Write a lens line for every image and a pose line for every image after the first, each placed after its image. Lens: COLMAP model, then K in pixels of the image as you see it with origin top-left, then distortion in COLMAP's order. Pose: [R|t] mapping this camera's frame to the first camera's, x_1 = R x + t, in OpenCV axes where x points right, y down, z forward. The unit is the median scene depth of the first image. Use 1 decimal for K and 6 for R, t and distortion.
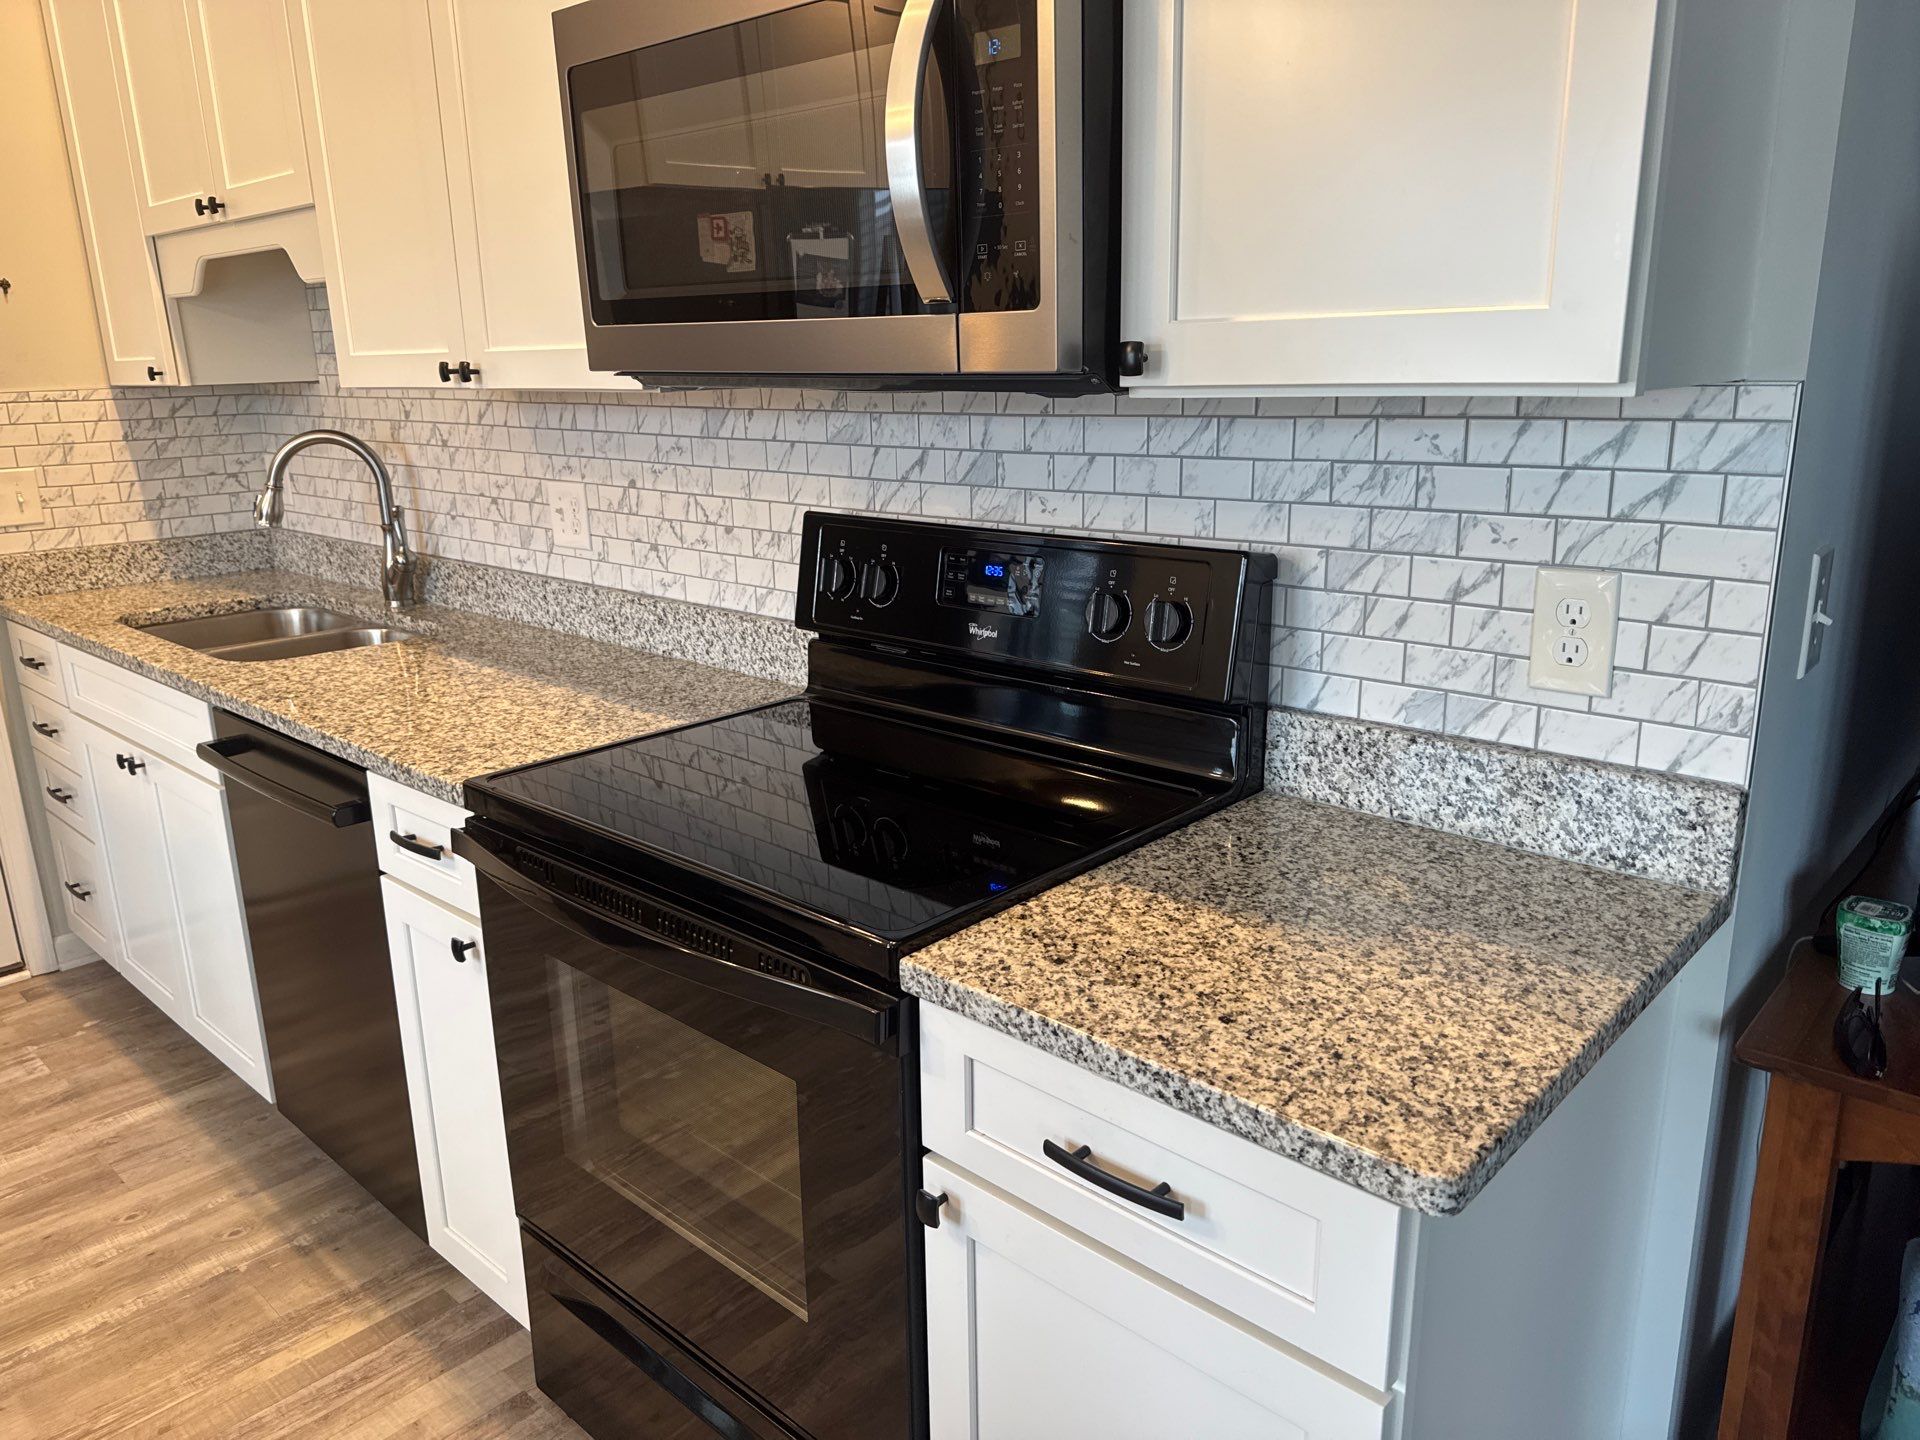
lens RADIAL K [[1345.2, 0, 959.5], [0, 1345.2, 719.6], [0, 0, 1]] dist [0.048665, -0.058449]
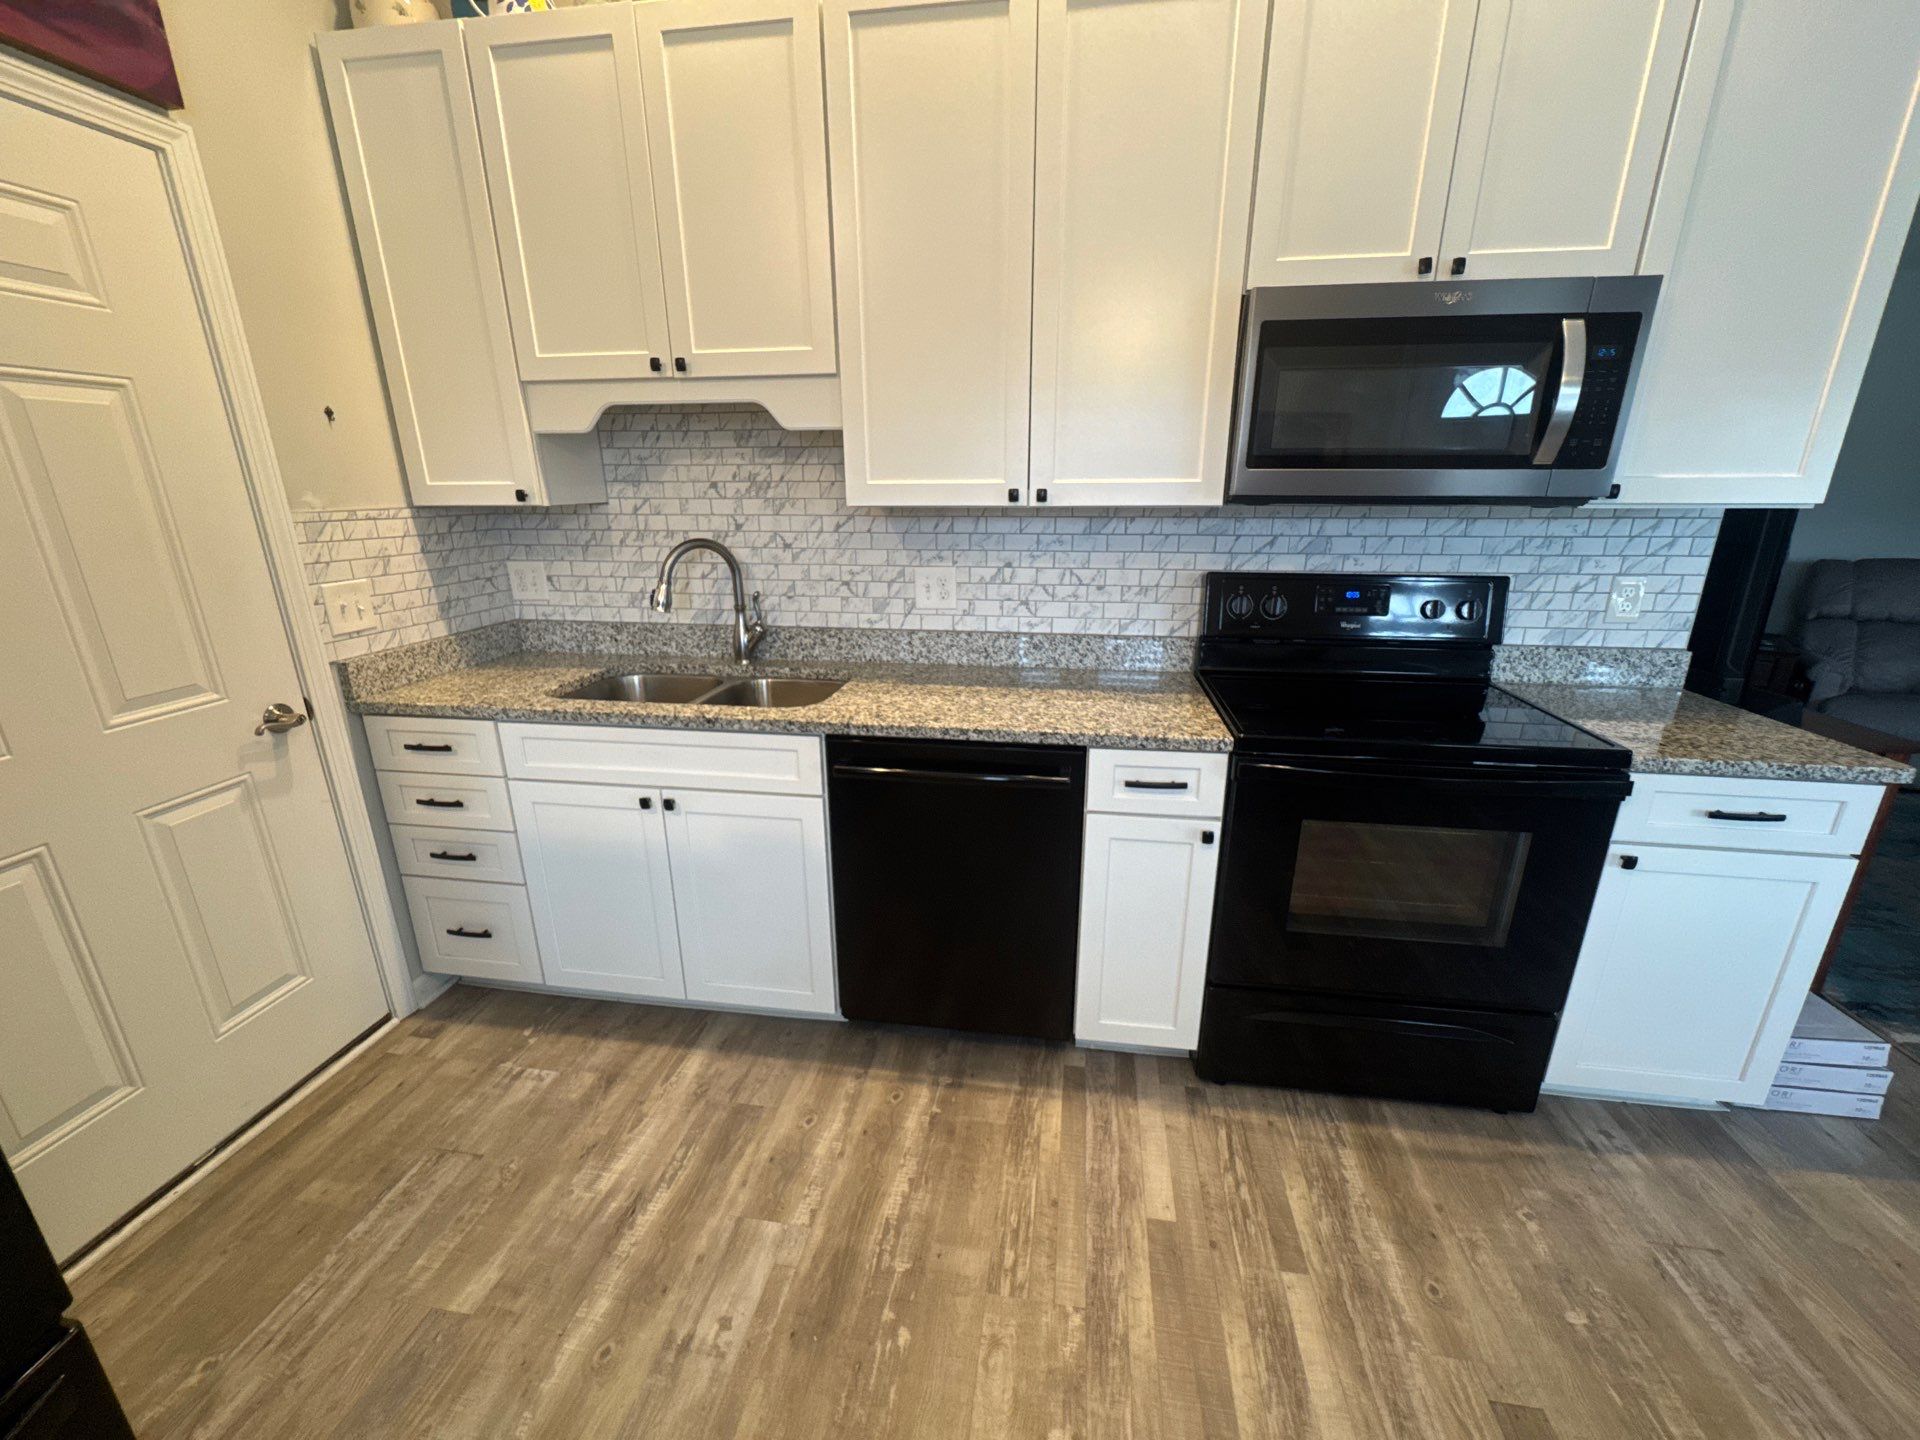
lens RADIAL K [[764.0, 0, 953.9], [0, 764.0, 720.7], [0, 0, 1]] dist [-0.006608, 0.000873]
pose [[0.827839, -0.149723, 0.540616, -0.770139], [0.134317, 0.988595, 0.068111, -0.056800], [-0.544648, 0.016229, 0.838508, 0.251610]]
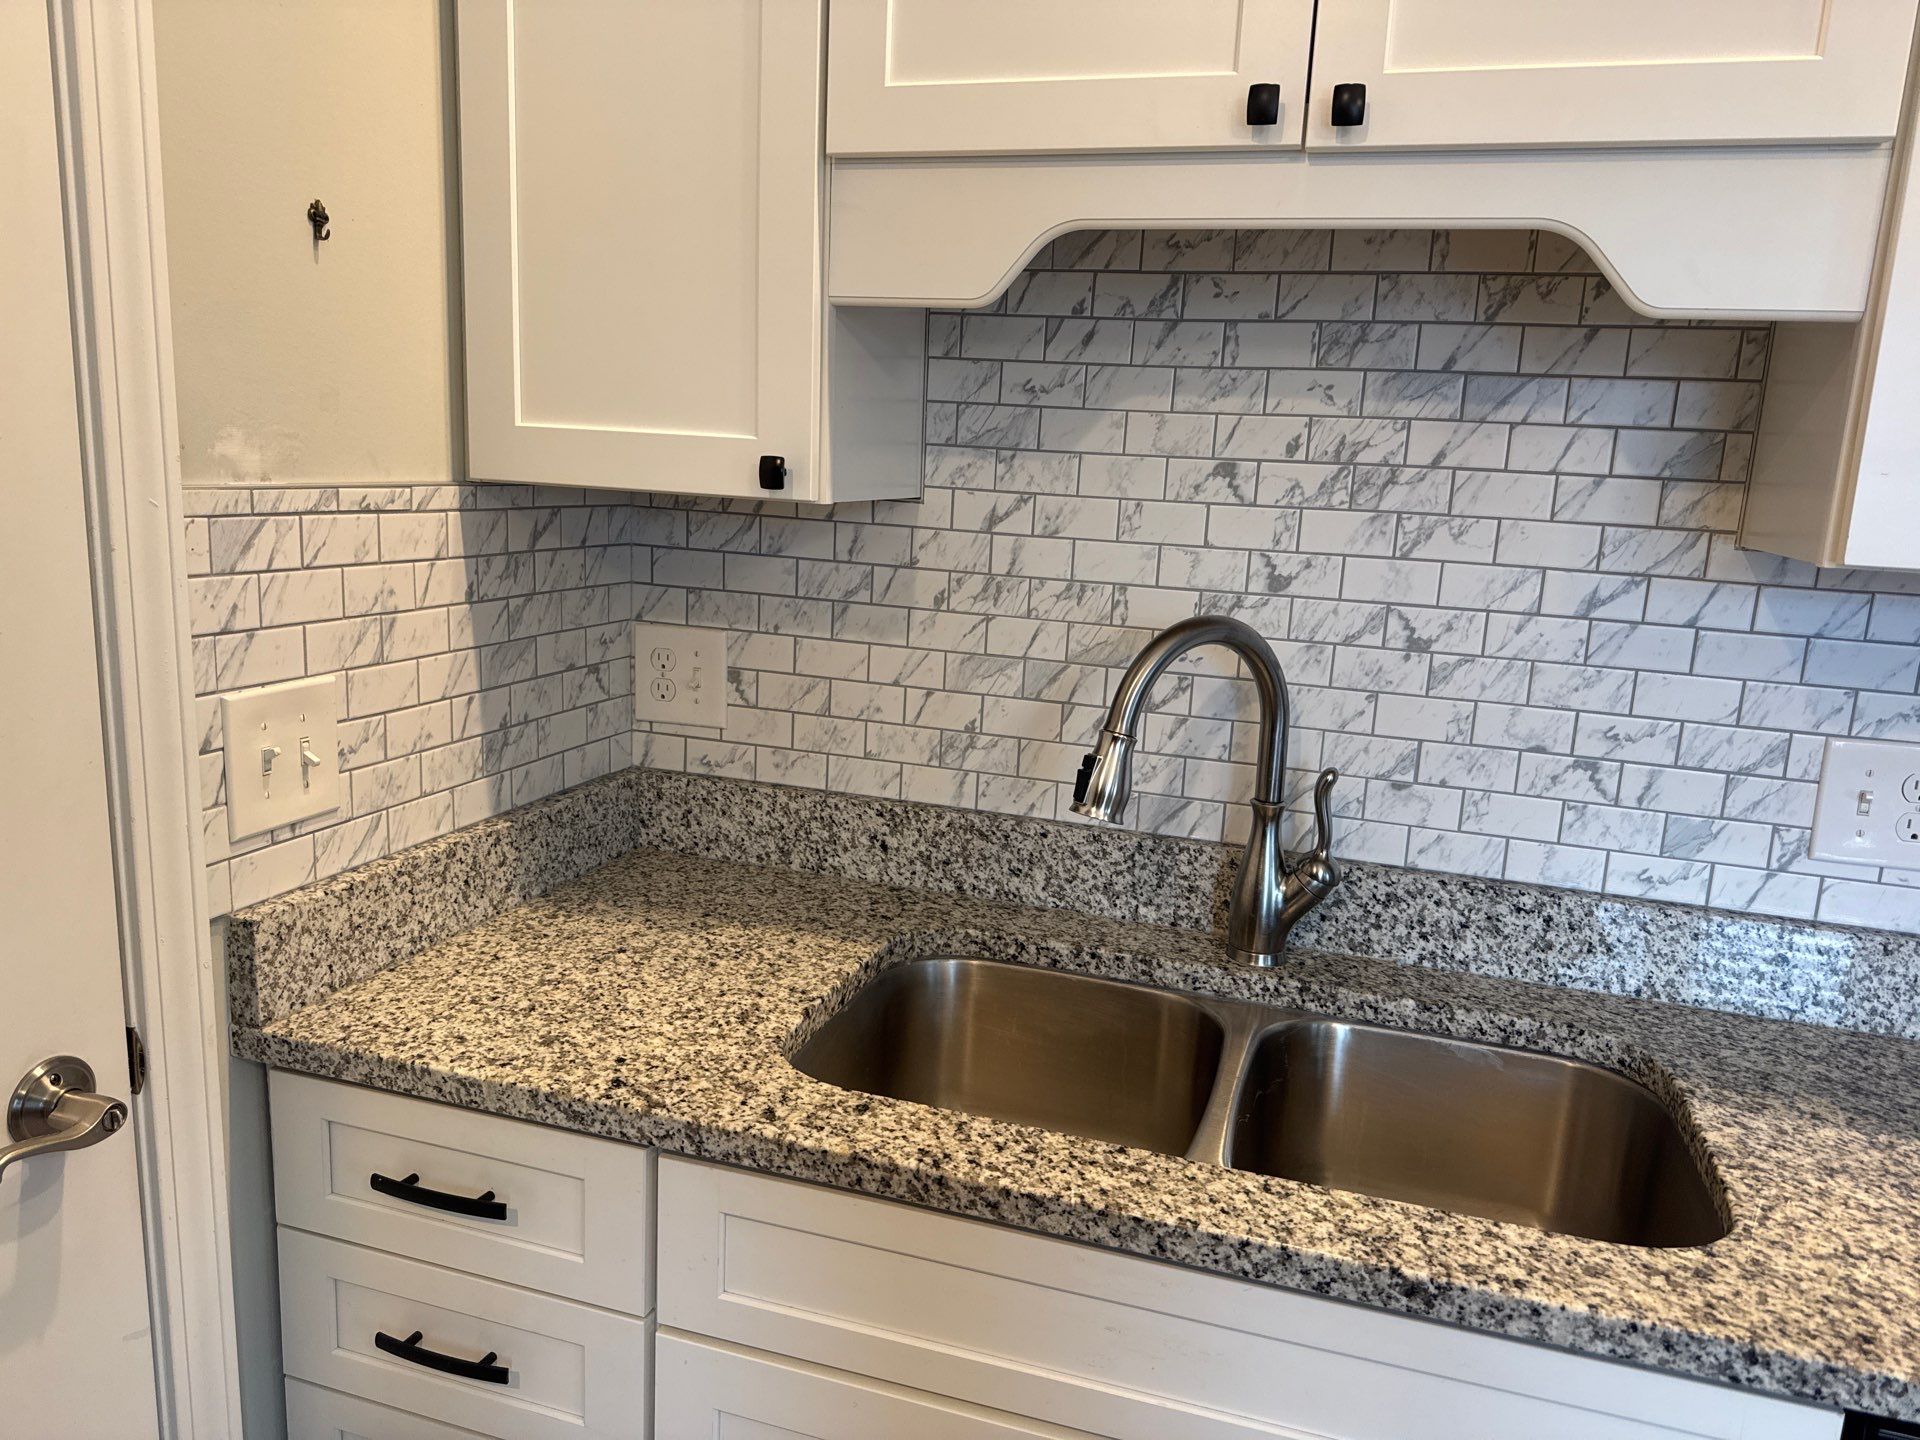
lens RADIAL K [[1345.2, 0, 945.4], [0, 1345.2, 714.7], [0, 0, 1]] dist [0.048665, -0.058449]
pose [[0.903964, -0.017767, 0.427240, -0.834264], [0.046942, 0.997221, -0.057852, -0.172267], [-0.425025, 0.072351, 0.902286, 0.683199]]
